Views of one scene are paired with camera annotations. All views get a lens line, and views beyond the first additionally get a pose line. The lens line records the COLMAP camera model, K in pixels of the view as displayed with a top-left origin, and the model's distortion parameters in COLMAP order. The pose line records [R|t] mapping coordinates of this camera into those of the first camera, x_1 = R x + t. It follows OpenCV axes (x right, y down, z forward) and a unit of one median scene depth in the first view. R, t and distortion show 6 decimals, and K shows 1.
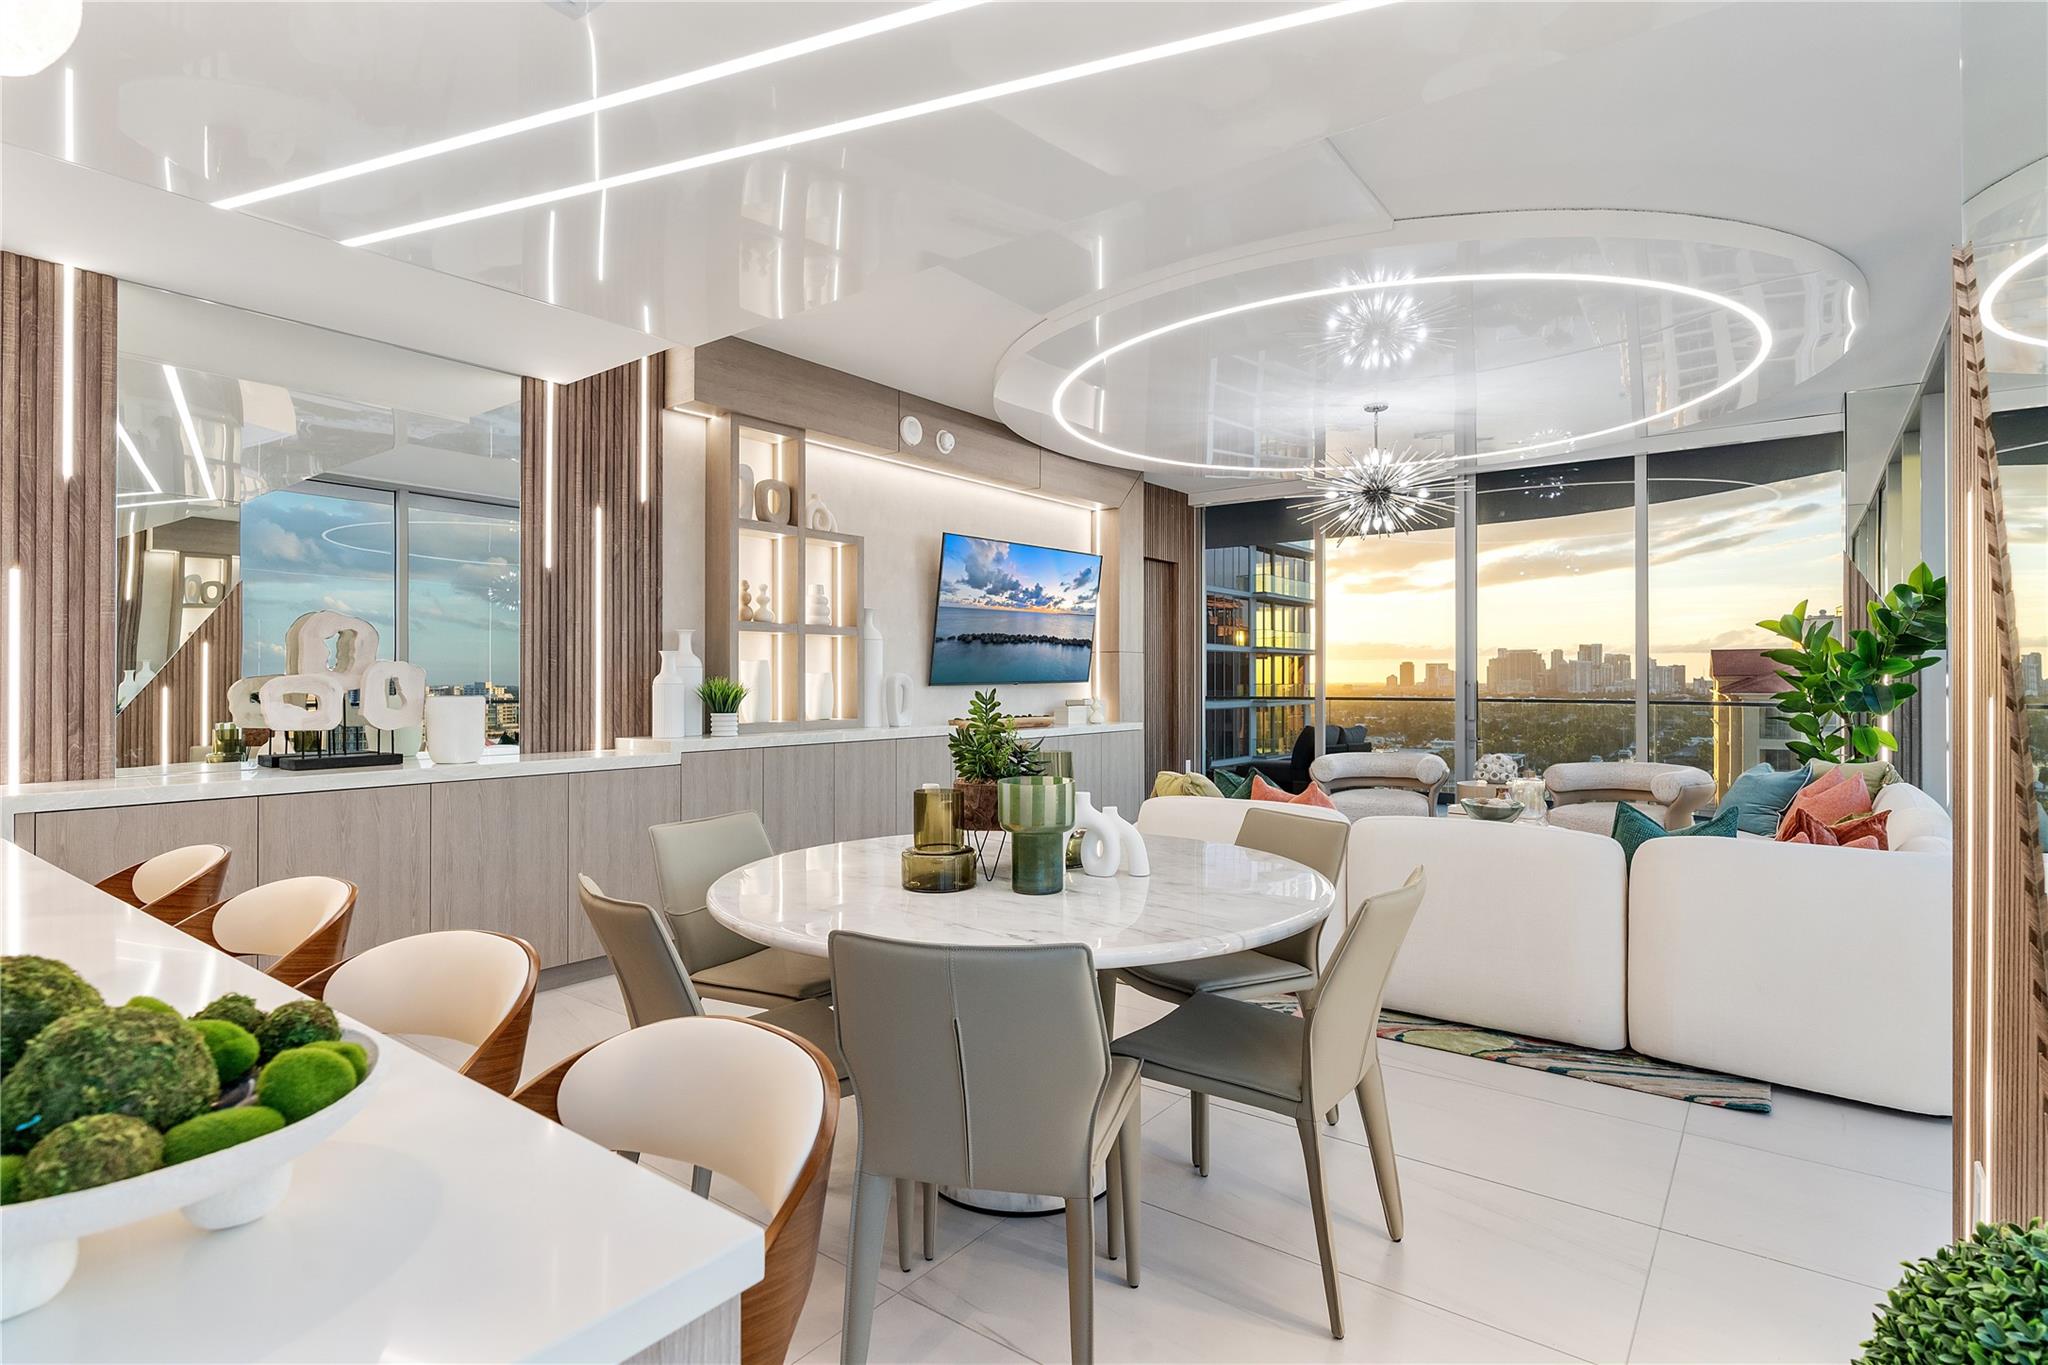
lens RADIAL K [[1003.1, 0, 1024.0], [0, 1003.1, 682.5], [0, 0, 1]] dist [-0.000570, -0.000473]
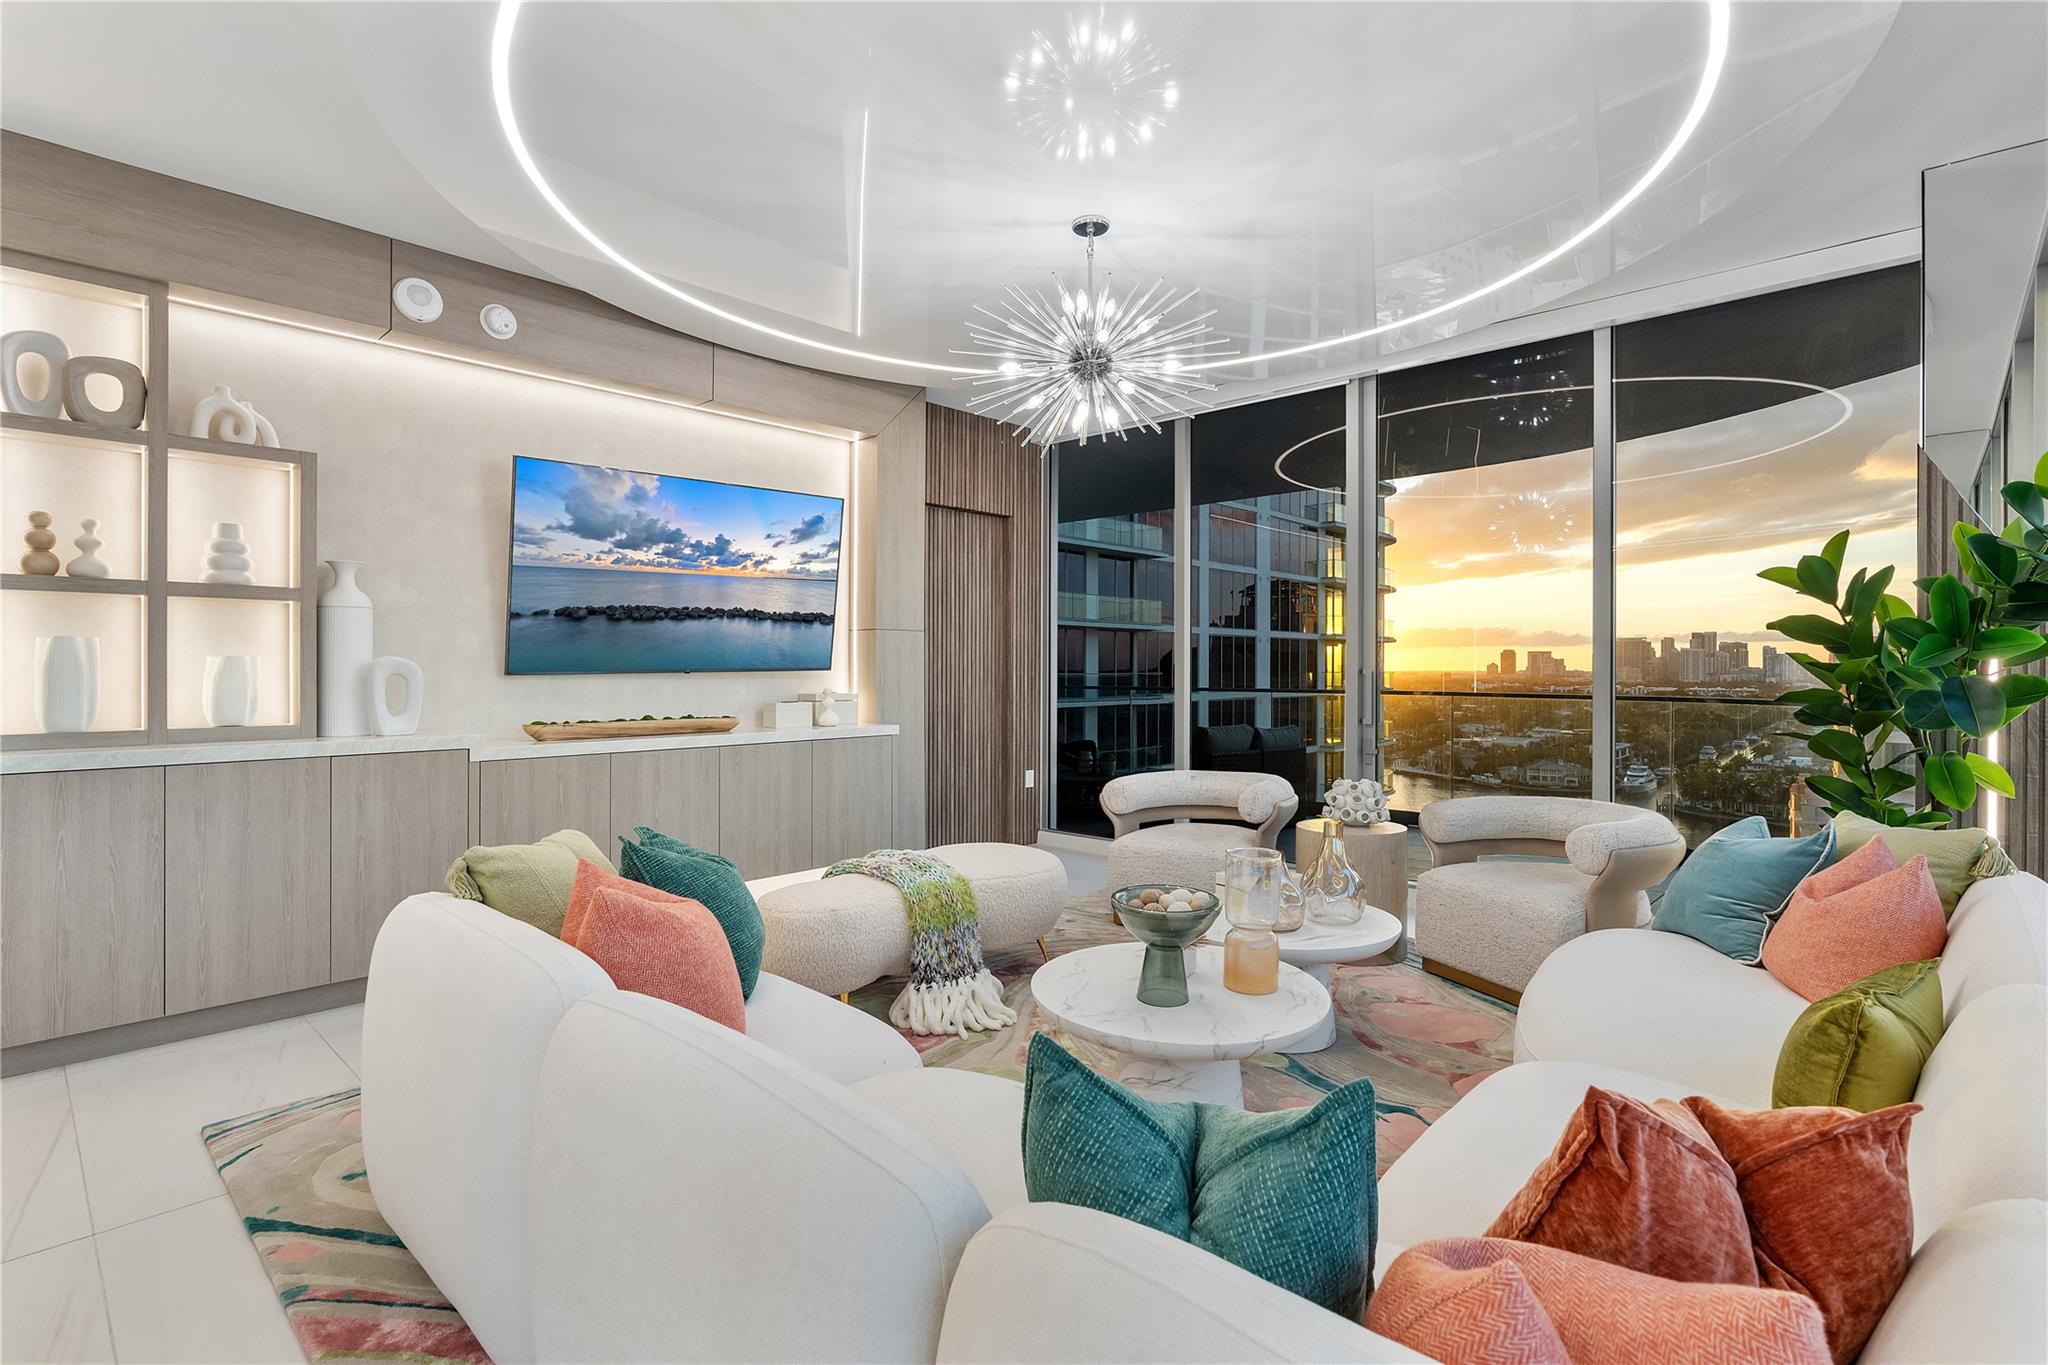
lens RADIAL K [[963.9, 0, 1024.0], [0, 963.9, 682.5], [0, 0, 1]] dist [-0.001874, -0.000502]
pose [[0.994668, 0.002153, -0.103102, 0.371954], [-0.000848, 0.999919, 0.012695, -0.001580], [0.103121, -0.012539, 0.994590, 0.406446]]
